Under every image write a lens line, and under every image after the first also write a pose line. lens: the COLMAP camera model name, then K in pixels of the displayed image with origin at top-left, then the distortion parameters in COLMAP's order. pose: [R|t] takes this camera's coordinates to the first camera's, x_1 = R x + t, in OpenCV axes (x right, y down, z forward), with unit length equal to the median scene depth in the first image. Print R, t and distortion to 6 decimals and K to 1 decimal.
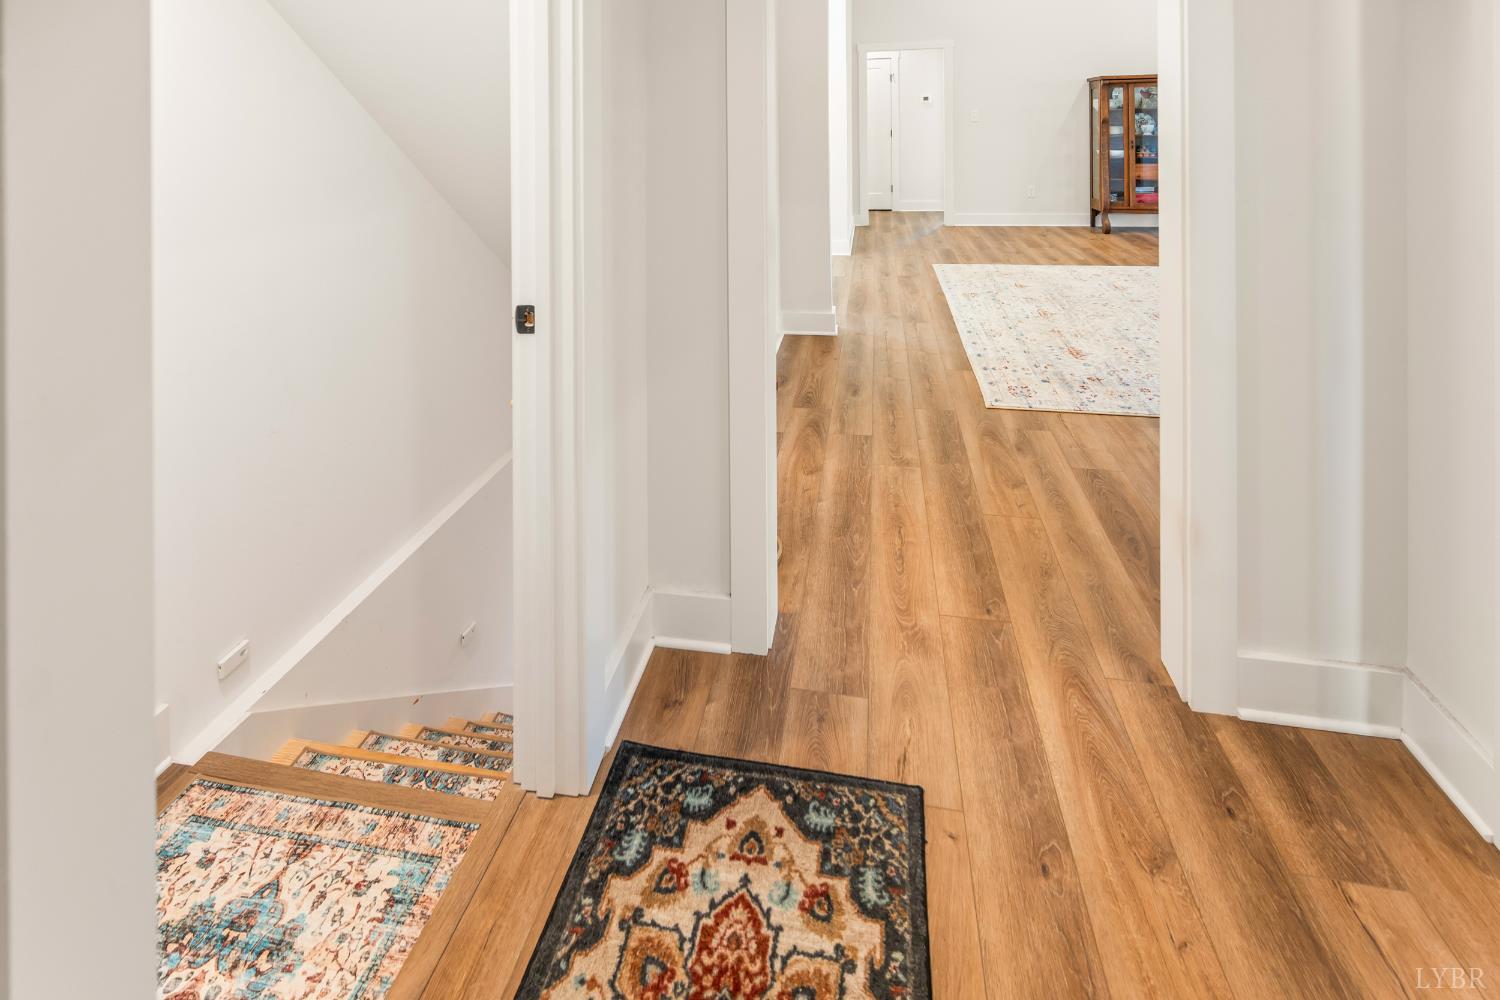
lens RADIAL K [[603.5, 0, 750.0], [0, 603.5, 500.0], [0, 0, 1]] dist [0.000191, -0.000284]
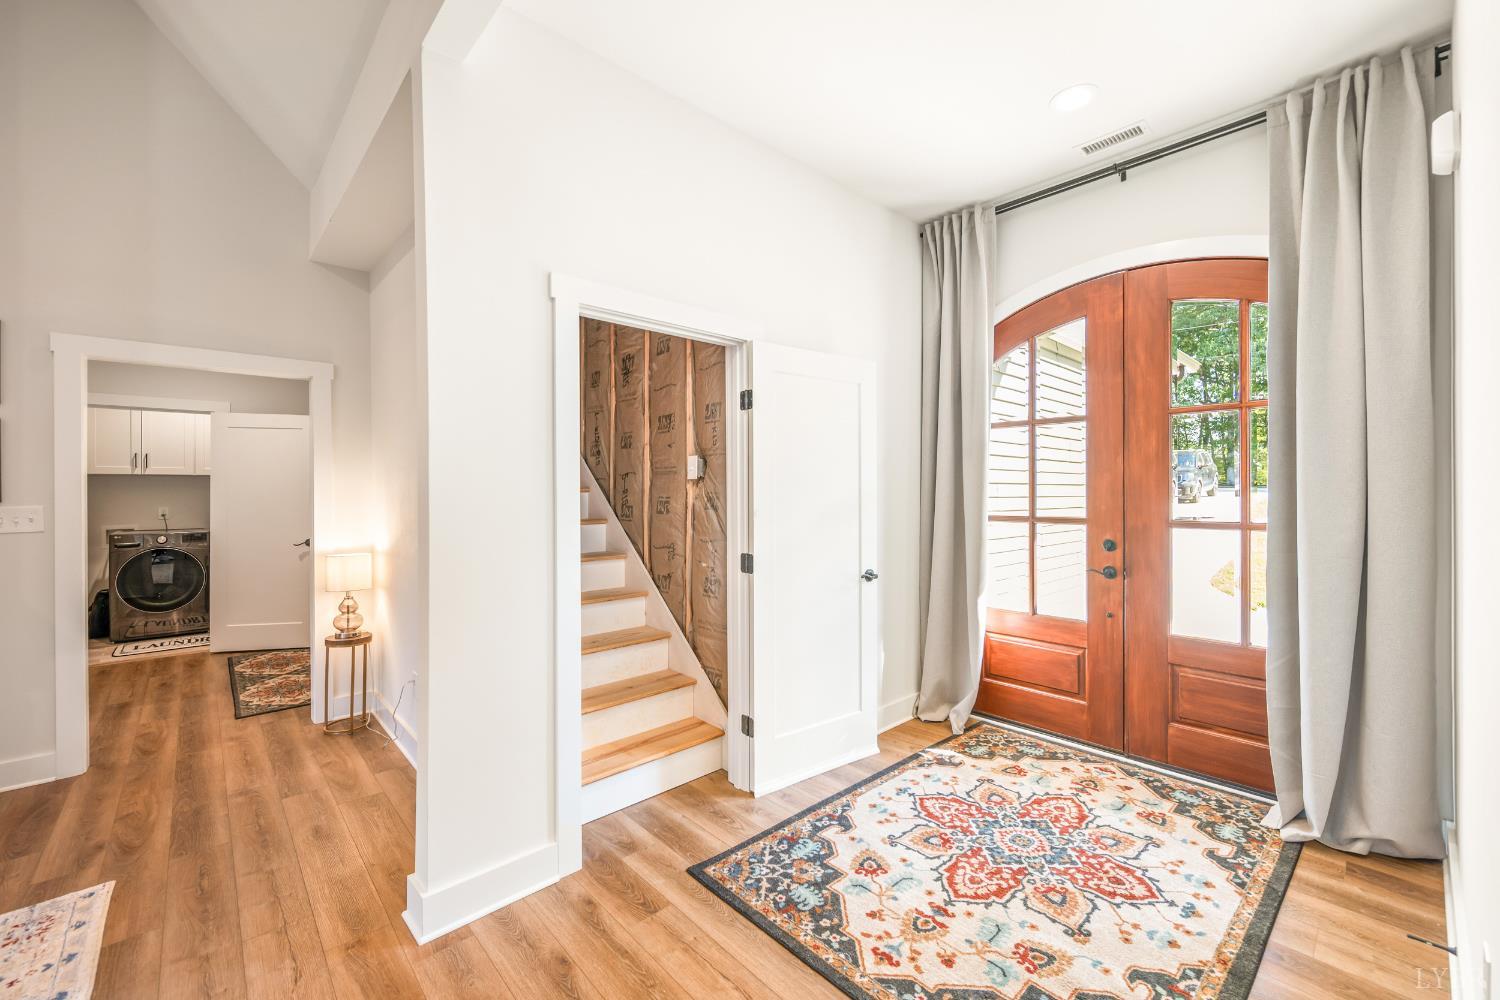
lens RADIAL K [[603.5, 0, 750.0], [0, 603.5, 500.0], [0, 0, 1]] dist [0.000191, -0.000284]
pose [[-0.610532, 0.038191, -0.791070, 0.575639], [-0.405766, 0.842702, 0.353846, -1.415104], [0.680151, 0.537023, -0.499000, 1.992709]]
